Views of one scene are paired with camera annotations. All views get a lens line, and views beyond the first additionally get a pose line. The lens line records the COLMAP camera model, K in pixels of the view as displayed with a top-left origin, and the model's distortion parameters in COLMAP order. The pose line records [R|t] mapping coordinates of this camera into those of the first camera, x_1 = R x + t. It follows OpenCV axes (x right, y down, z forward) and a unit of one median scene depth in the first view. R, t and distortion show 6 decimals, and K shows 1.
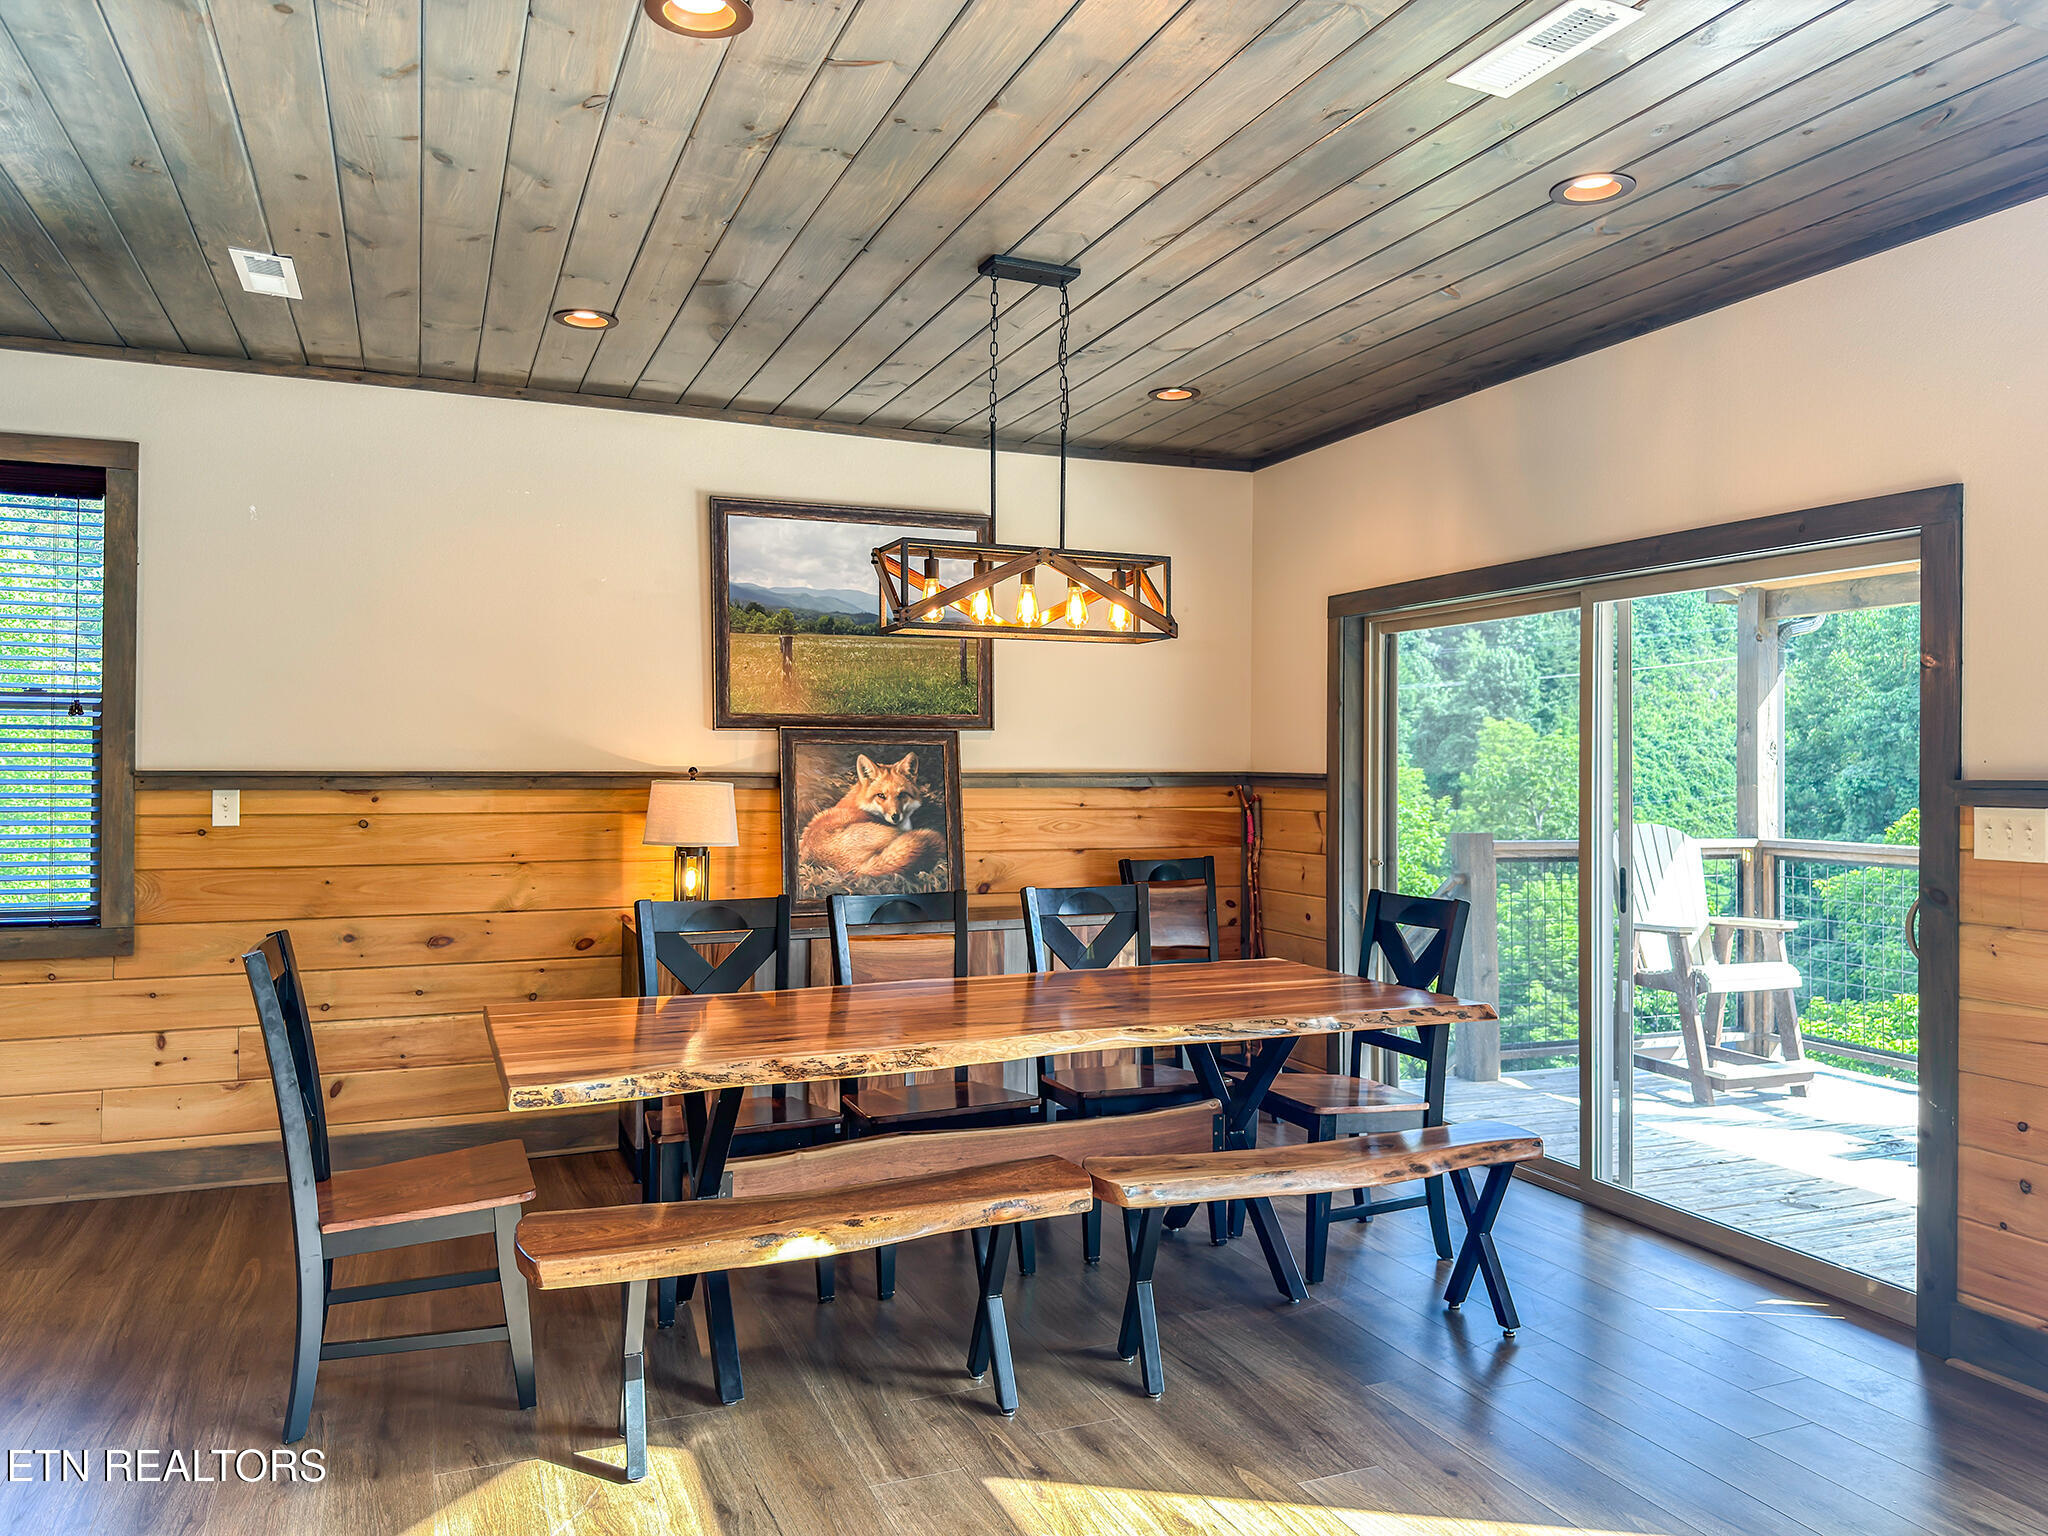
lens RADIAL K [[1449.9, 0, 1051.2], [0, 1449.9, 747.5], [0, 0, 1]] dist [0.086711, -0.116632]
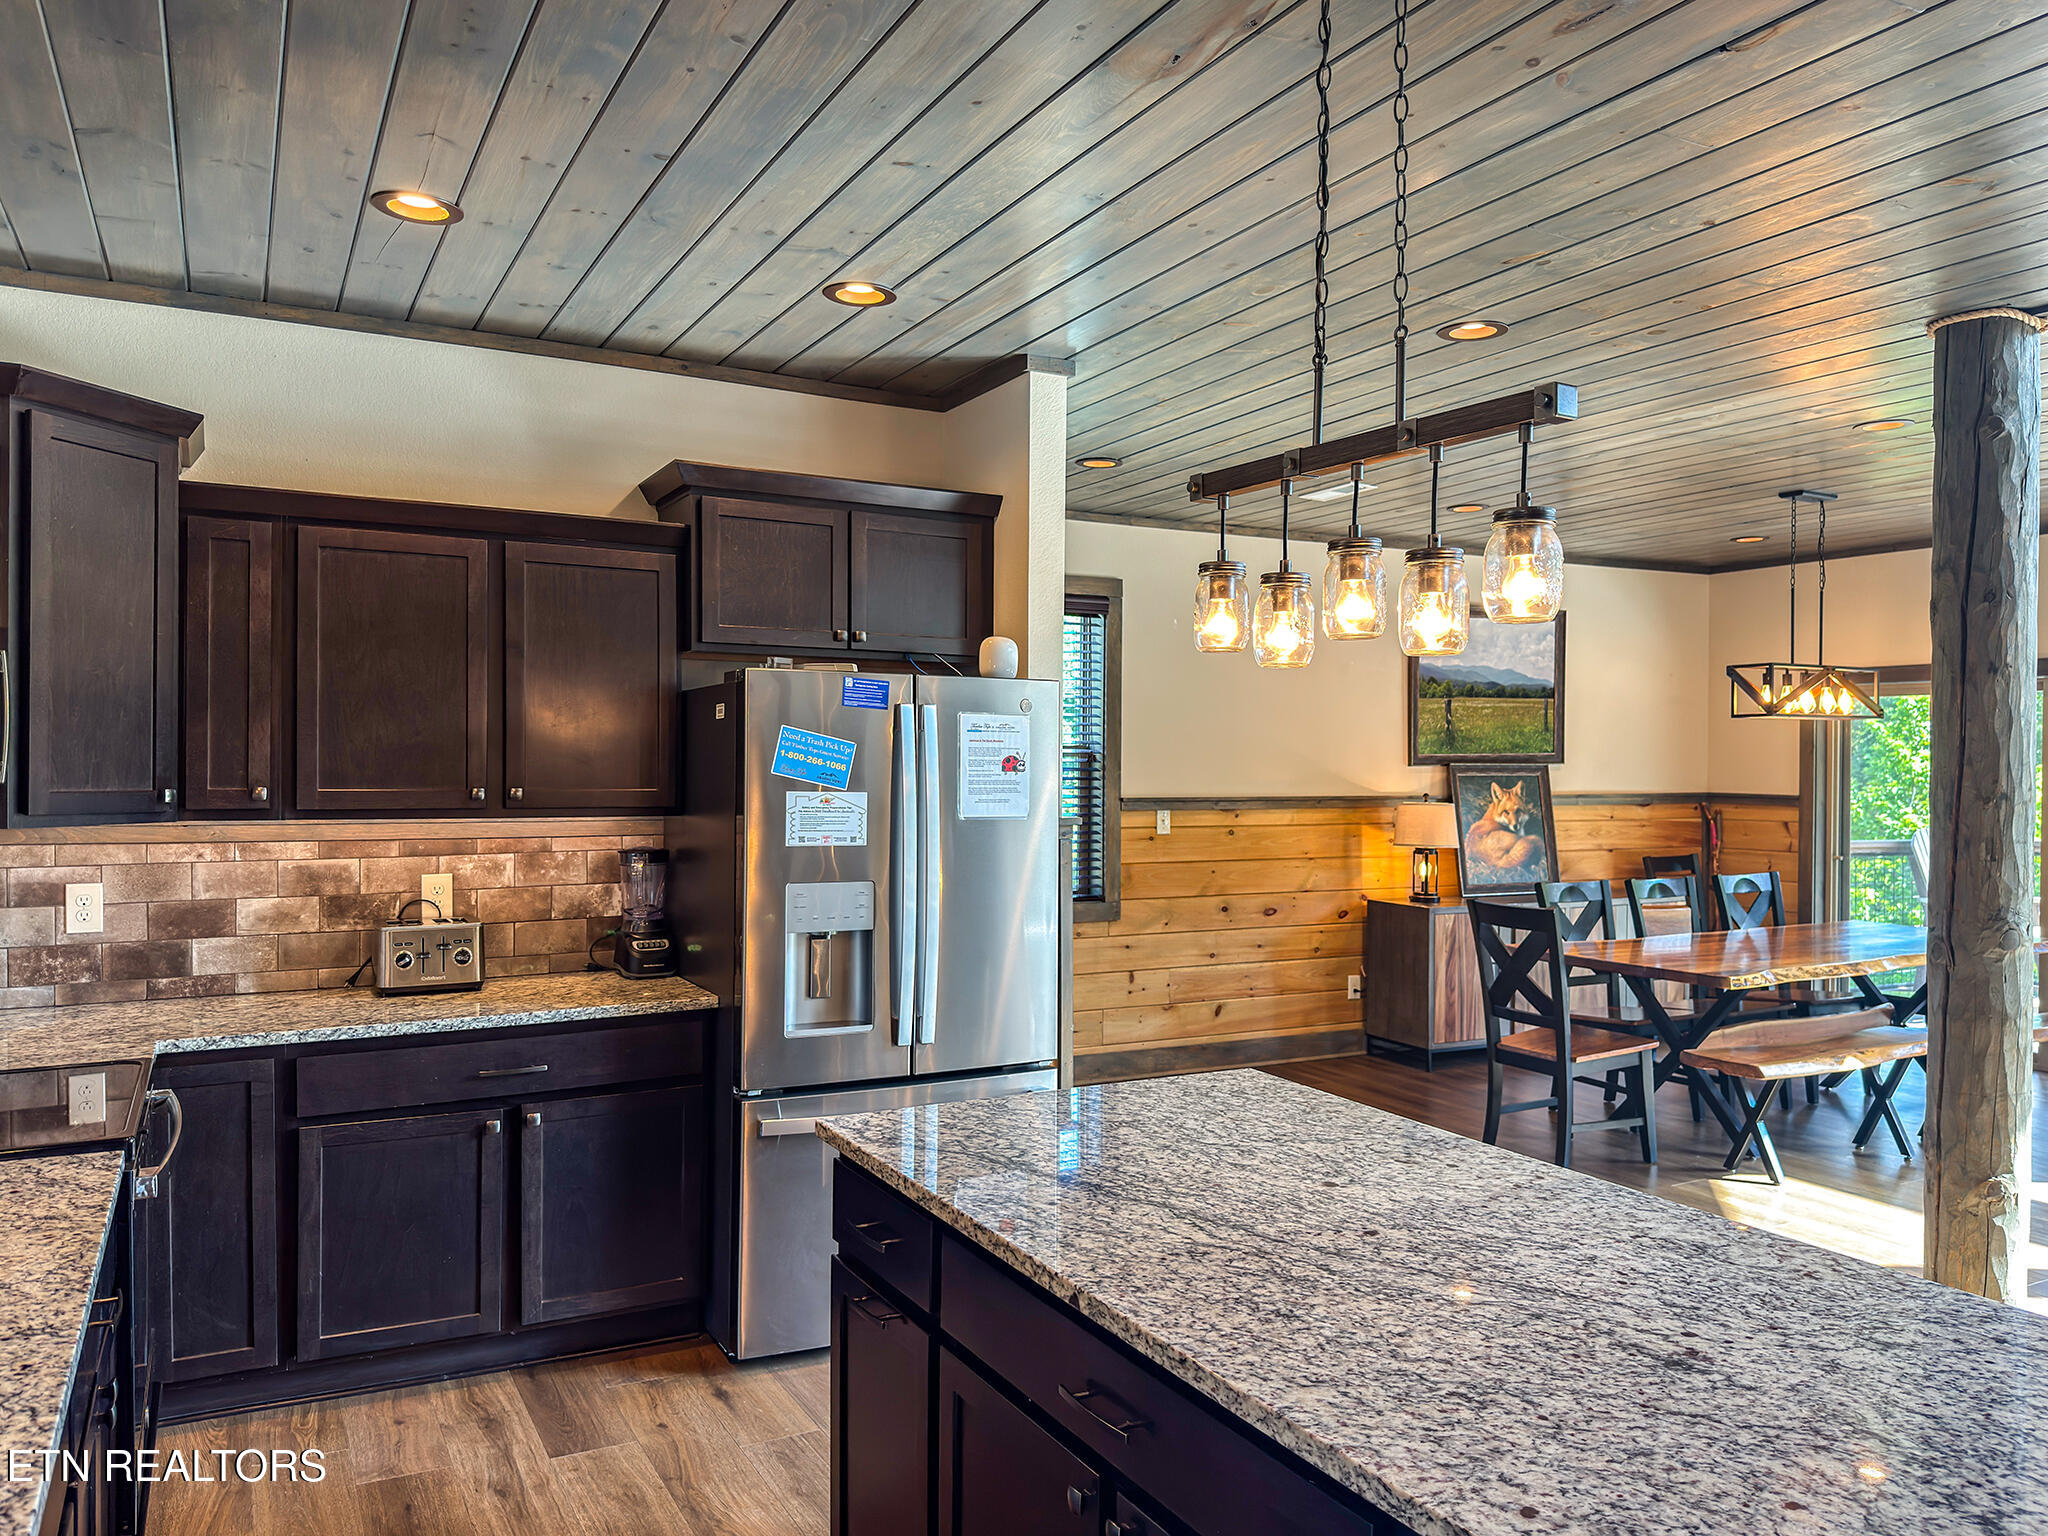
lens RADIAL K [[1478.7, 0, 1024.0], [0, 1478.7, 768.0], [0, 0, 1]] dist [0.090543, -0.128850]
pose [[0.996795, 0.001018, 0.079988, -0.737770], [-0.002528, 0.999820, 0.018778, -0.037312], [-0.079955, -0.018920, 0.996619, -0.435502]]
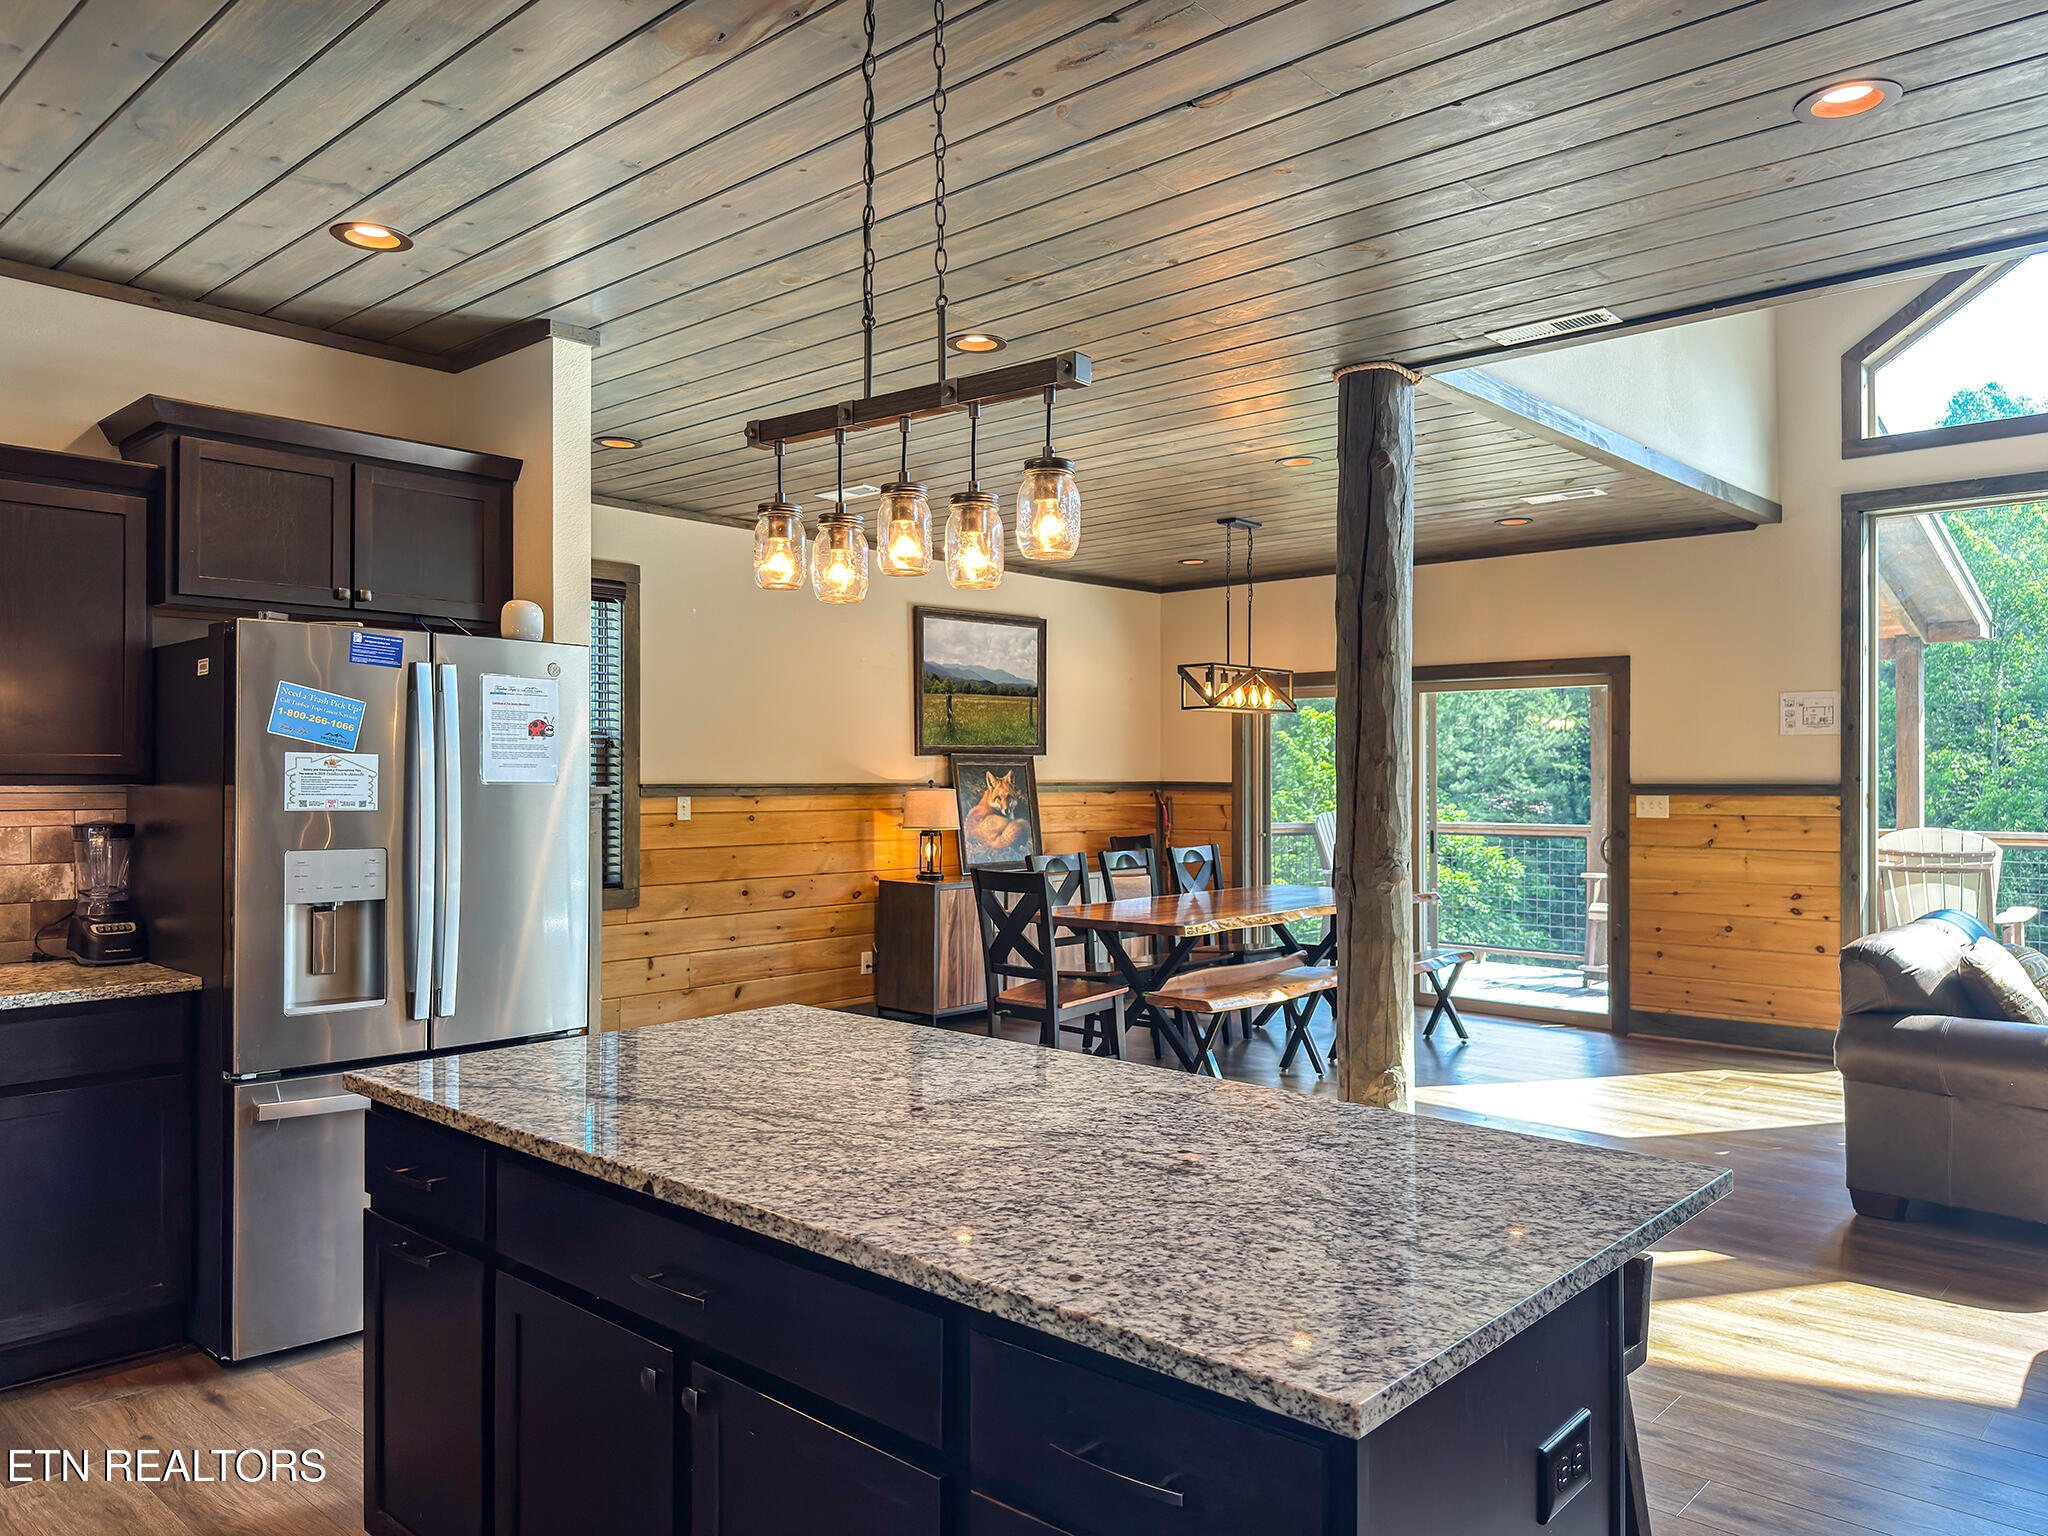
lens RADIAL K [[1441.5, 0, 1029.5], [0, 1441.5, 758.3], [0, 0, 1]] dist [0.086476, -0.133526]
pose [[0.912026, 0.001792, 0.410129, -0.758484], [-0.002508, 0.999996, 0.001208, -0.011704], [-0.410125, -0.002130, 0.912027, -0.451118]]
